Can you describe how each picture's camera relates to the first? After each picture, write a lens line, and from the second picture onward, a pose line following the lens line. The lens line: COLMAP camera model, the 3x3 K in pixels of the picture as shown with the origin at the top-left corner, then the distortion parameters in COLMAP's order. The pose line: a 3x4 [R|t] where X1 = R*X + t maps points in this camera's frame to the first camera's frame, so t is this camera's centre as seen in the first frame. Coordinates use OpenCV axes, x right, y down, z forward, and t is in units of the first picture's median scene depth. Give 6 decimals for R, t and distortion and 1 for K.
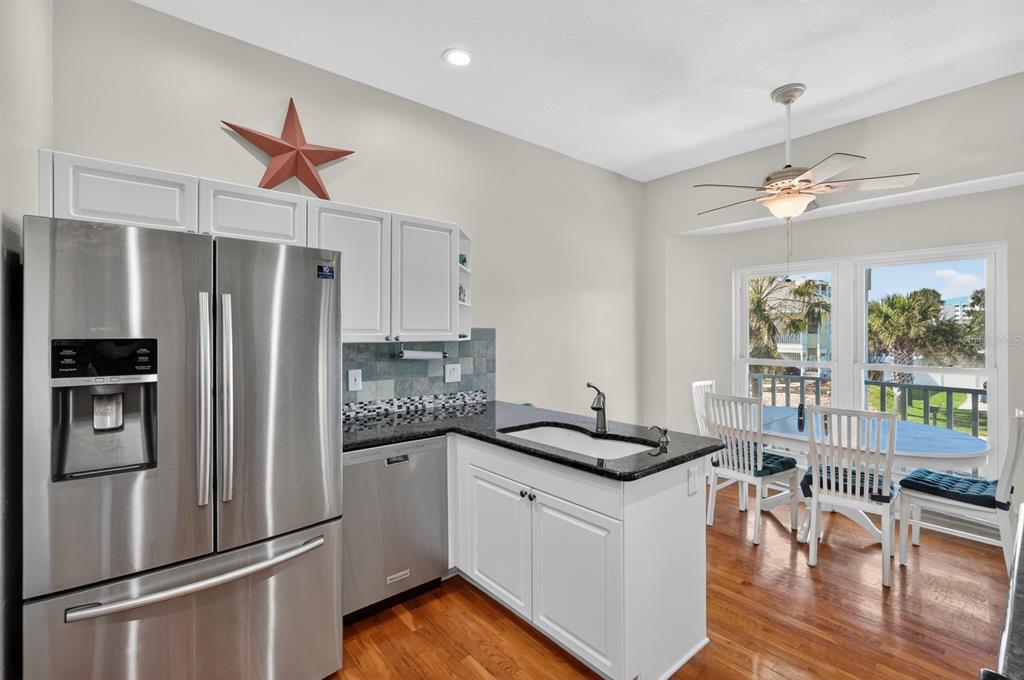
lens RADIAL K [[452.8, 0, 507.1], [0, 452.8, 333.0], [0, 0, 1]] dist [-0.014215, 0.003797]
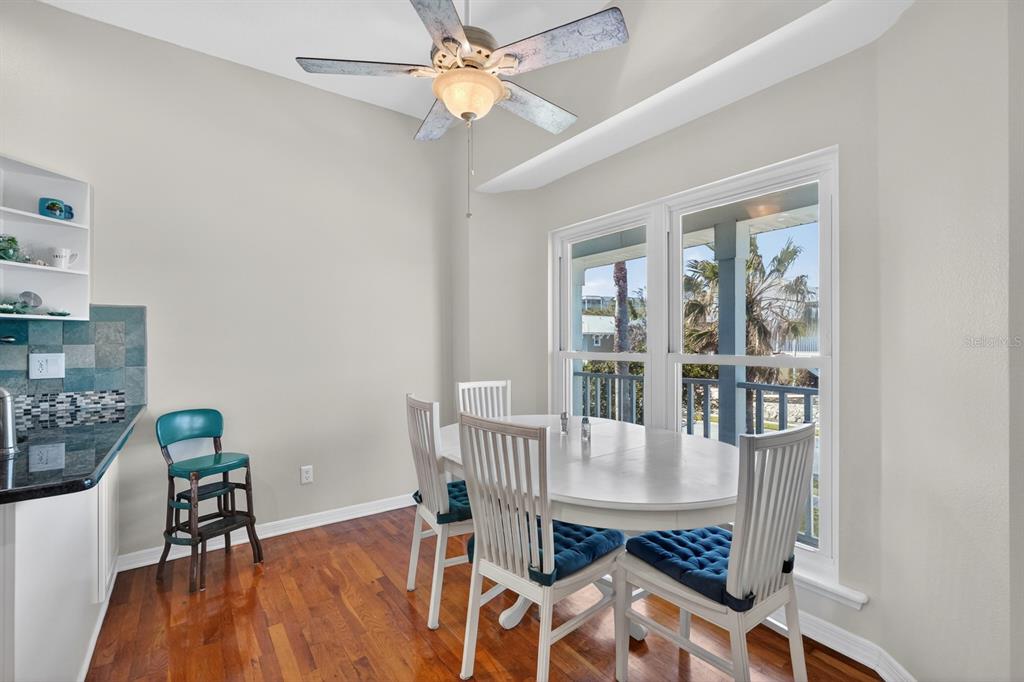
lens RADIAL K [[452.8, 0, 518.0], [0, 452.8, 341.2], [0, 0, 1]] dist [-0.014215, 0.003797]
pose [[0.998294, -0.003981, -0.058248, 0.641307], [0.003615, 0.999973, -0.006383, 0.054663], [0.058272, 0.006161, 0.998282, 0.322631]]
